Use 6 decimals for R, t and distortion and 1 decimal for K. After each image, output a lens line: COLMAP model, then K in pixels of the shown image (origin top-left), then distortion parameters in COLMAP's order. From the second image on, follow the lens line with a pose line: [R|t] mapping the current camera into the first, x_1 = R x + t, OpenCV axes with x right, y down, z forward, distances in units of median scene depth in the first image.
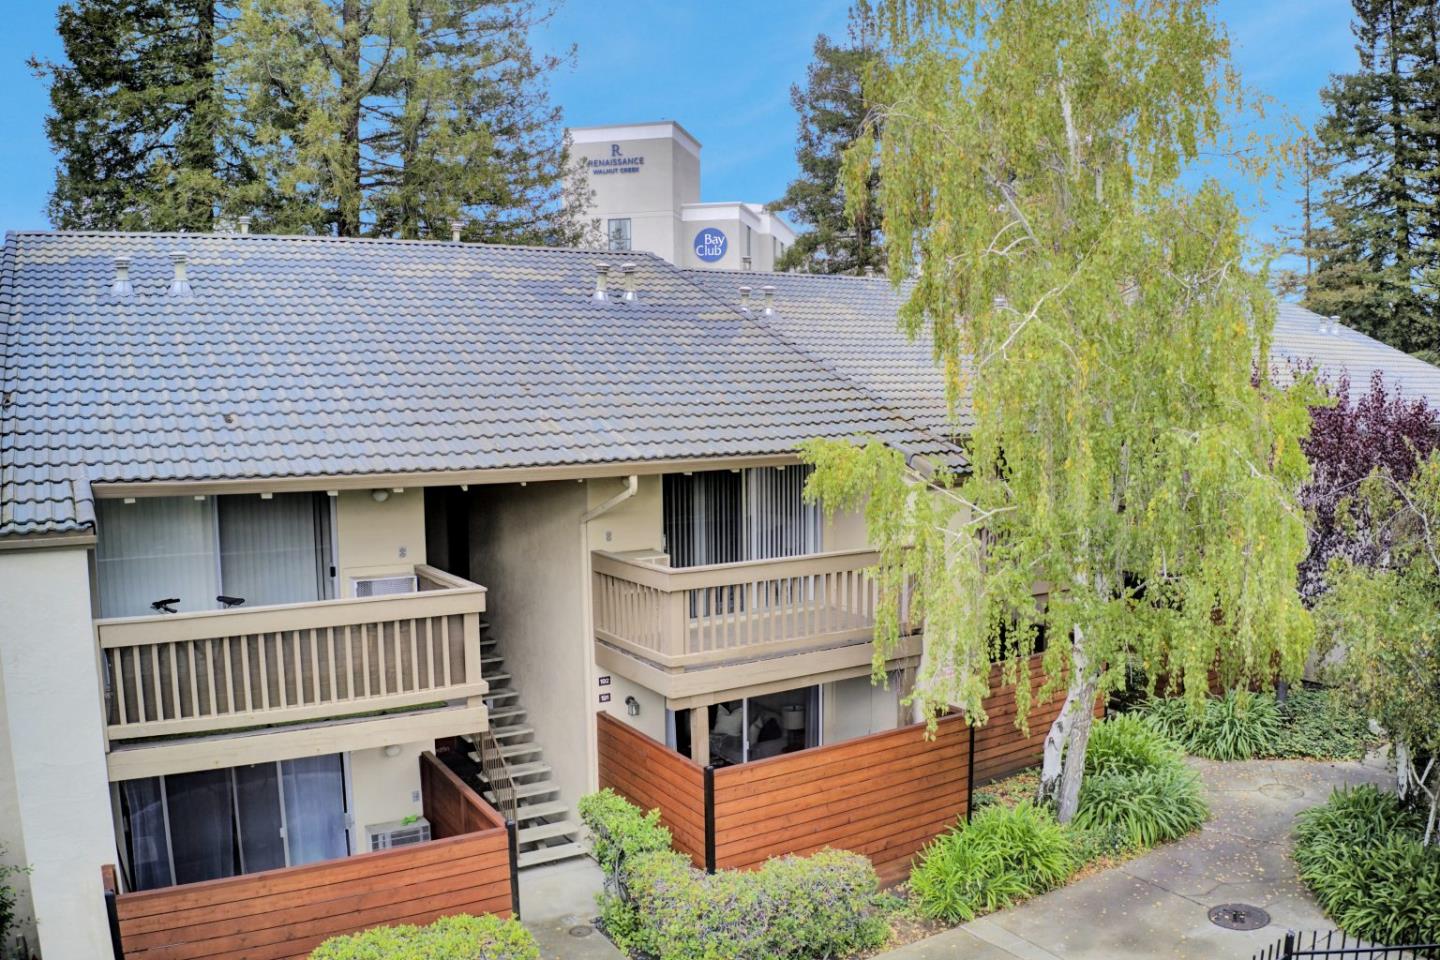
lens RADIAL K [[1136.5, 0, 720.0], [0, 1136.5, 480.0], [0, 0, 1]] dist [-0.157205, -0.001000]
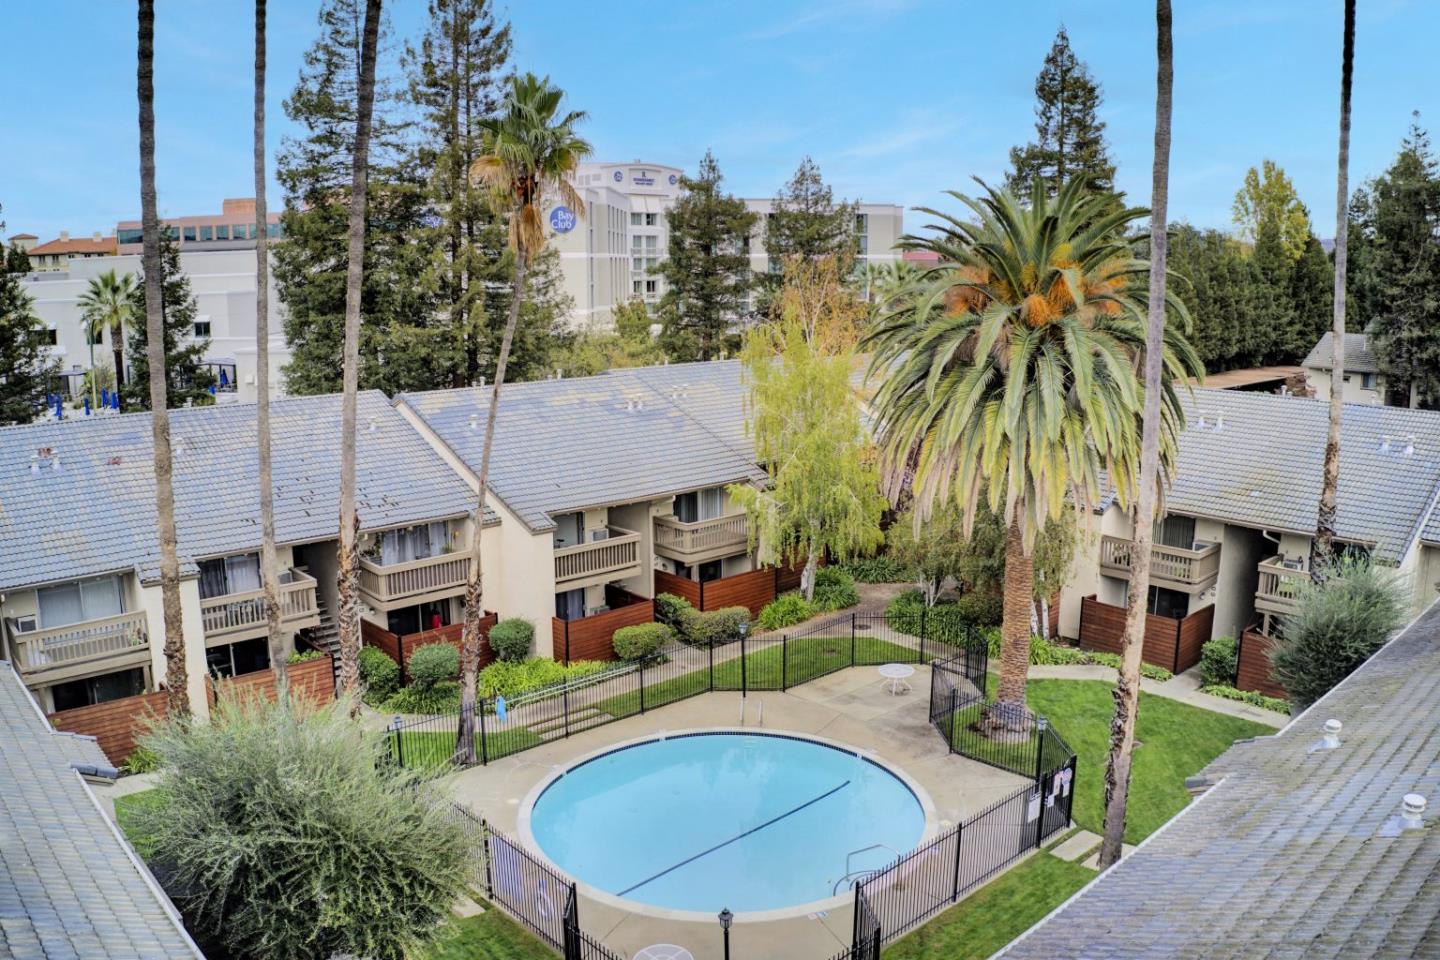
lens RADIAL K [[1136.5, 0, 720.0], [0, 1136.5, 480.0], [0, 0, 1]] dist [-0.157205, -0.001000]
pose [[0.982735, -0.026018, 0.183181, -0.488266], [0.007257, 0.994722, 0.102352, -0.341475], [-0.184877, -0.099255, 0.977737, -1.980721]]
